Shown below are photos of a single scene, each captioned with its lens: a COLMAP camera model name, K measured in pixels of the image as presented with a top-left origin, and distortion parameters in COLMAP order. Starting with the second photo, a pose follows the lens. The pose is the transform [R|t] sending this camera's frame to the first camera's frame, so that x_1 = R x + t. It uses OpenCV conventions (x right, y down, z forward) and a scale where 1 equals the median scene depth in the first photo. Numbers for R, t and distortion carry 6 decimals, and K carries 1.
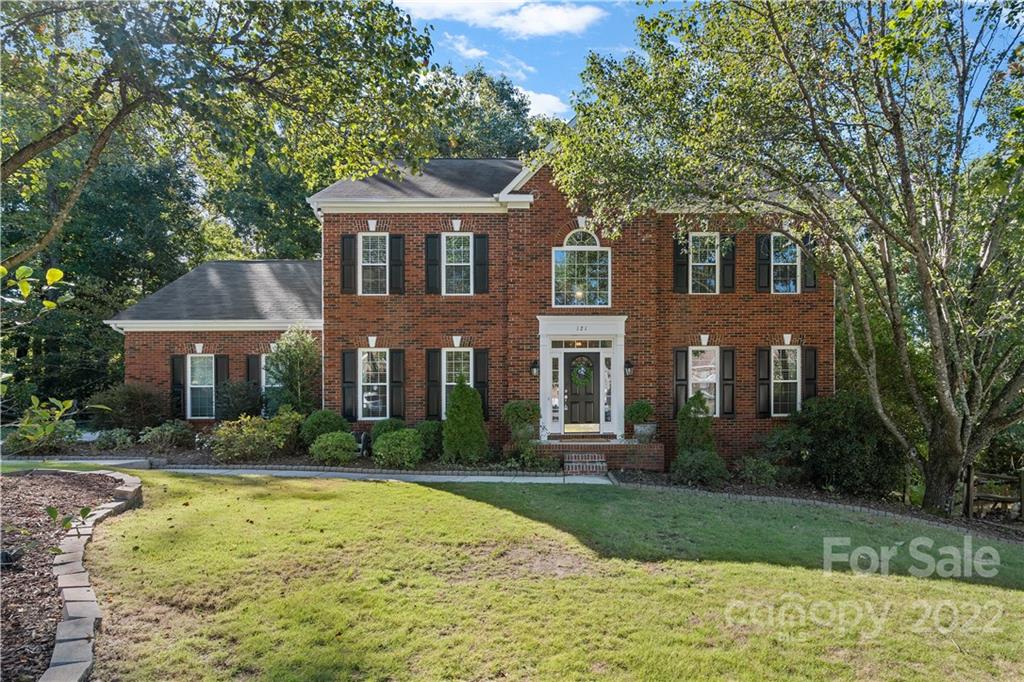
lens RADIAL K [[413.5, 0, 530.2], [0, 413.5, 405.1], [0, 0, 1]] dist [0.002945, 0.000119]
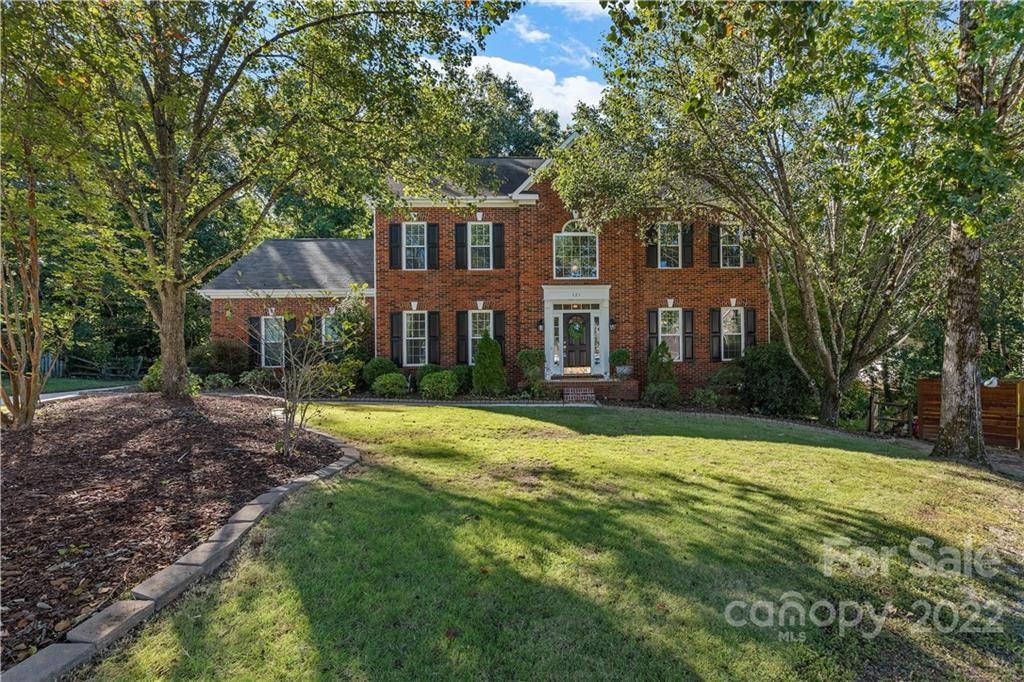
lens RADIAL K [[462.1, 0, 512.0], [0, 462.1, 341.0], [0, 0, 1]] dist [-0.000157, 0.000168]
pose [[0.999412, -0.003413, -0.034119, -0.028588], [0.001043, 0.997599, -0.069244, 0.059444], [0.034273, 0.069168, 0.997016, -0.439678]]
